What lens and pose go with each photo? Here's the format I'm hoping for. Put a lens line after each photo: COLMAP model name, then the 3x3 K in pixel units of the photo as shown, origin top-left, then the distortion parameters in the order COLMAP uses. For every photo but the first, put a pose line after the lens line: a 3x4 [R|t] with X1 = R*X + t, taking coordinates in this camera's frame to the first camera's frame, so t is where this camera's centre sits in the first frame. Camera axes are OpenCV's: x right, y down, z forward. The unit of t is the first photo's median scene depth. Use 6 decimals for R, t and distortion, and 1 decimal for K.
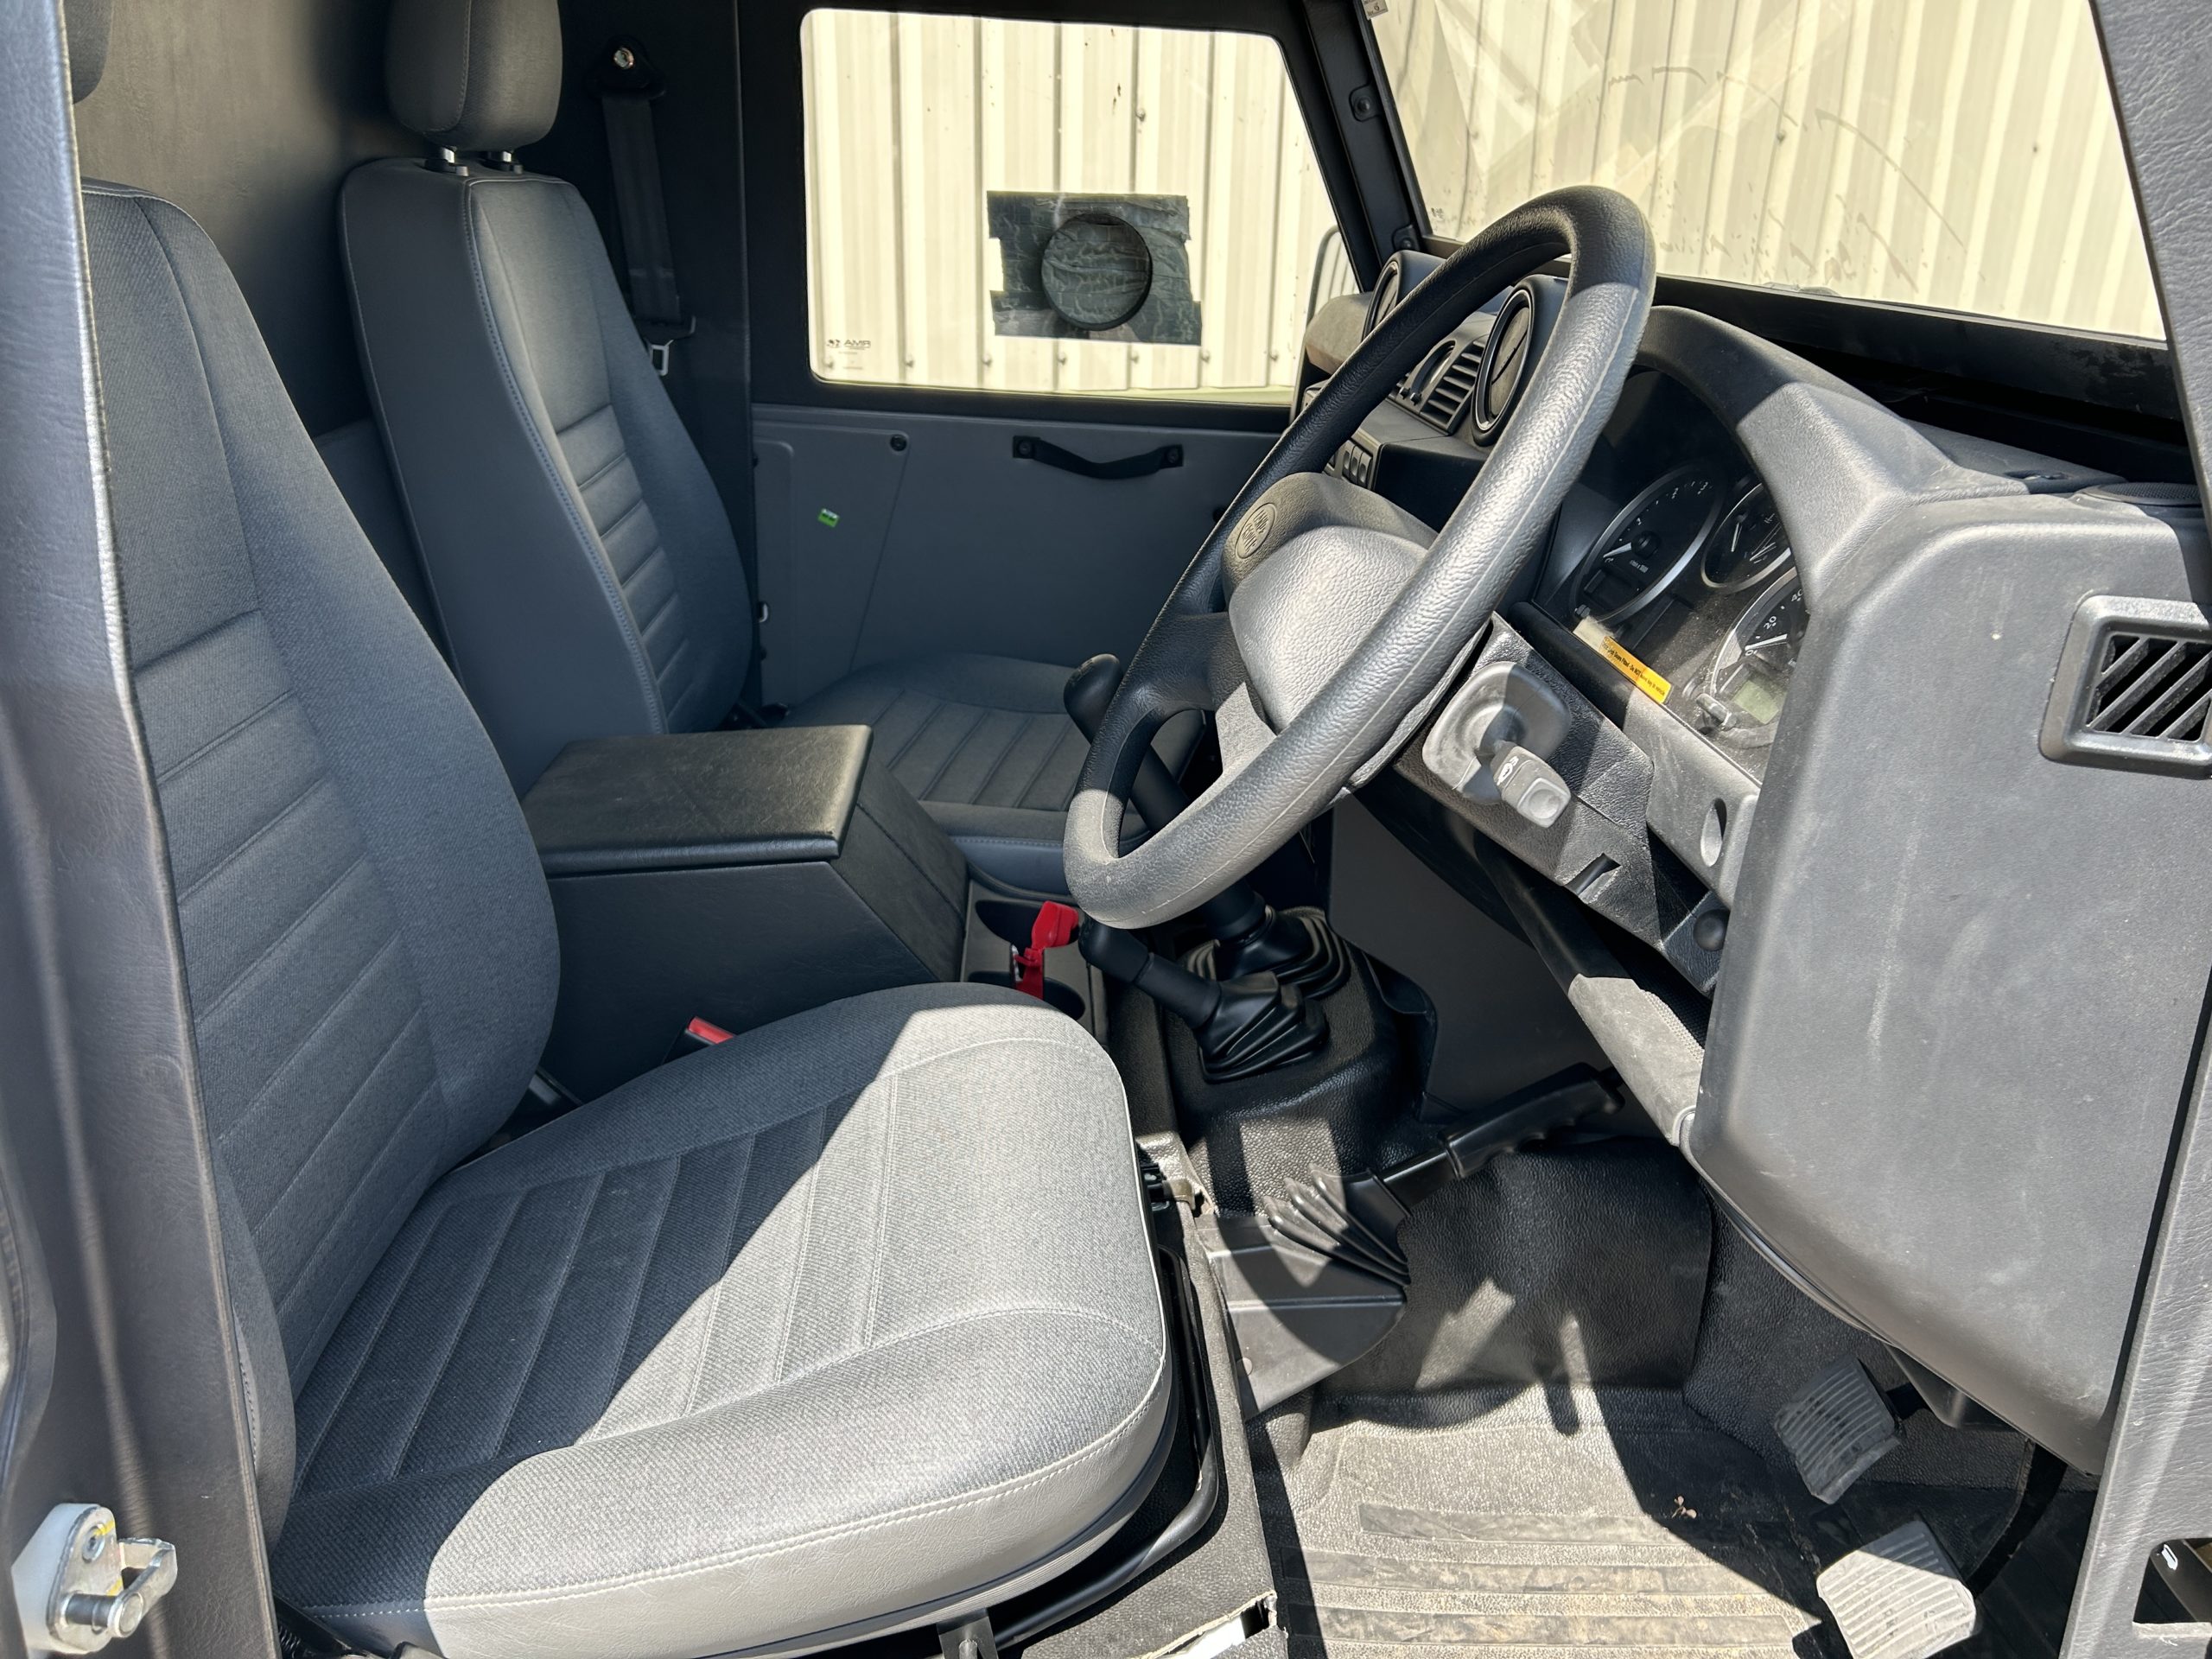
lens RADIAL K [[1661.2, 0, 1109.5], [0, 1661.2, 818.6], [0, 0, 1]] dist [0.057546, -0.058313]
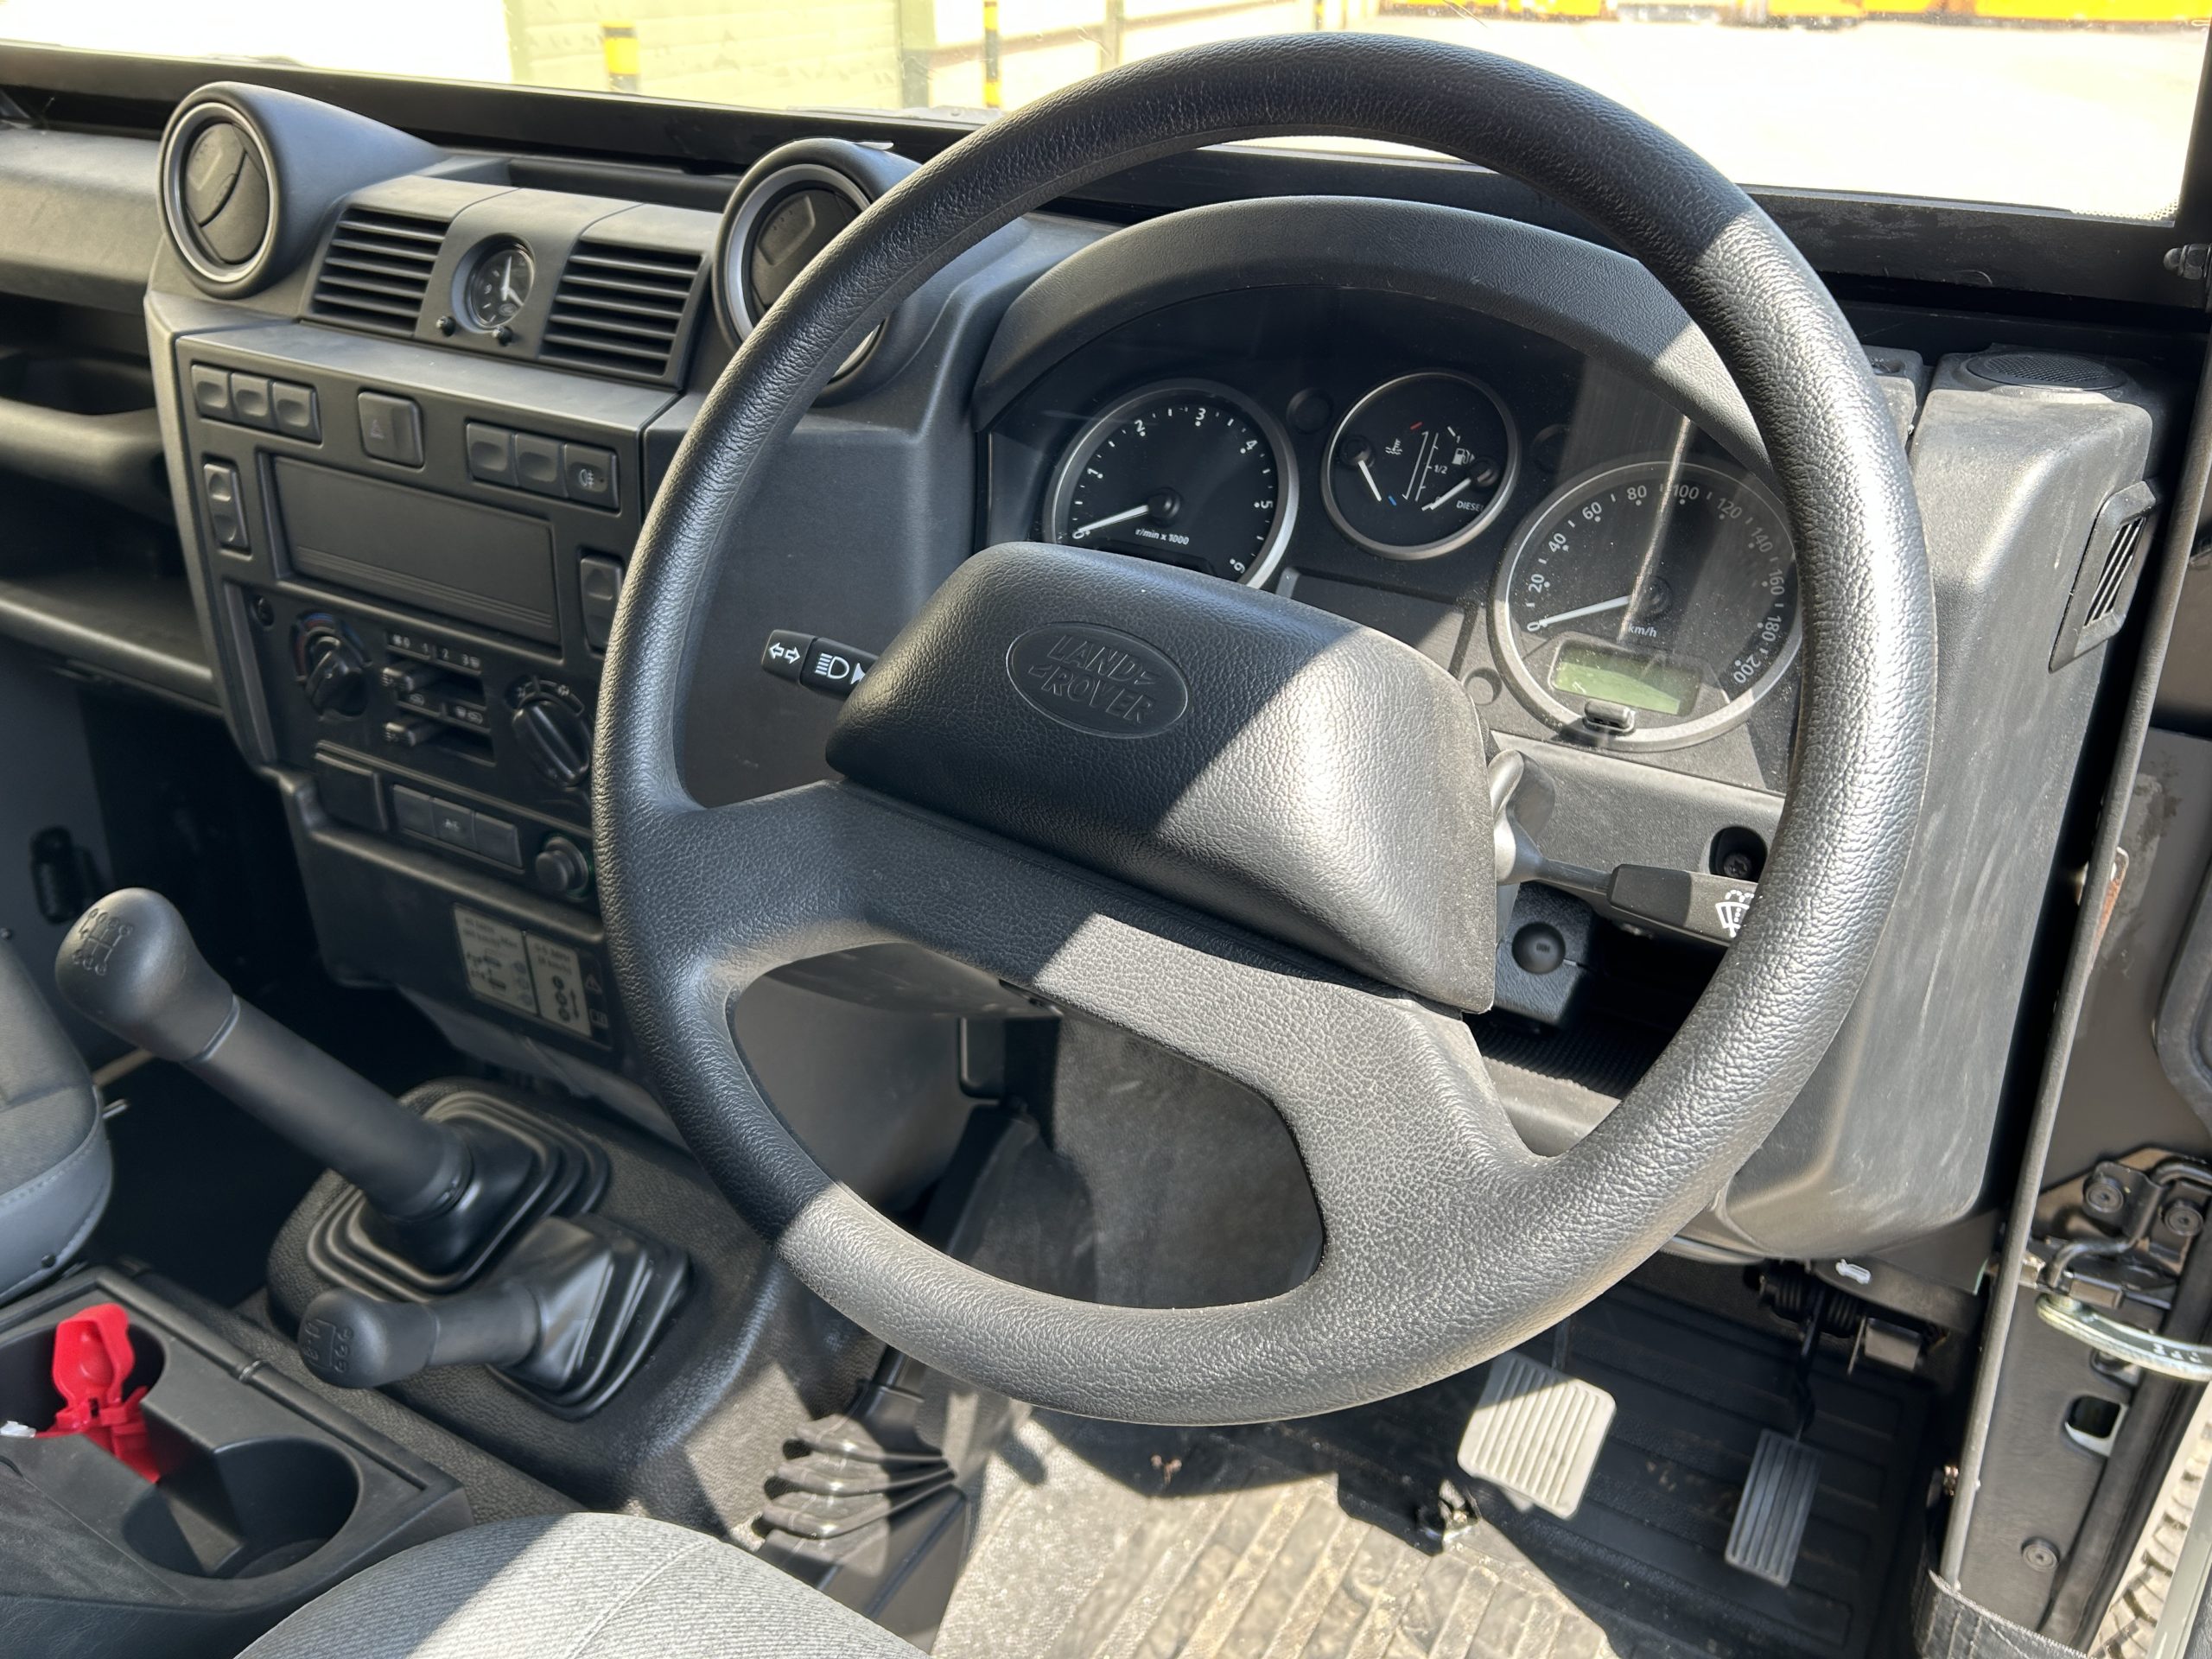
lens RADIAL K [[1661.2, 0, 1118.6], [0, 1661.2, 848.3], [0, 0, 1]] dist [0.057546, -0.058313]
pose [[0.549948, -0.399426, 0.733496, -0.239446], [0.284794, 0.915277, 0.284887, -0.194752], [-0.785143, 0.052222, 0.617109, 0.451323]]
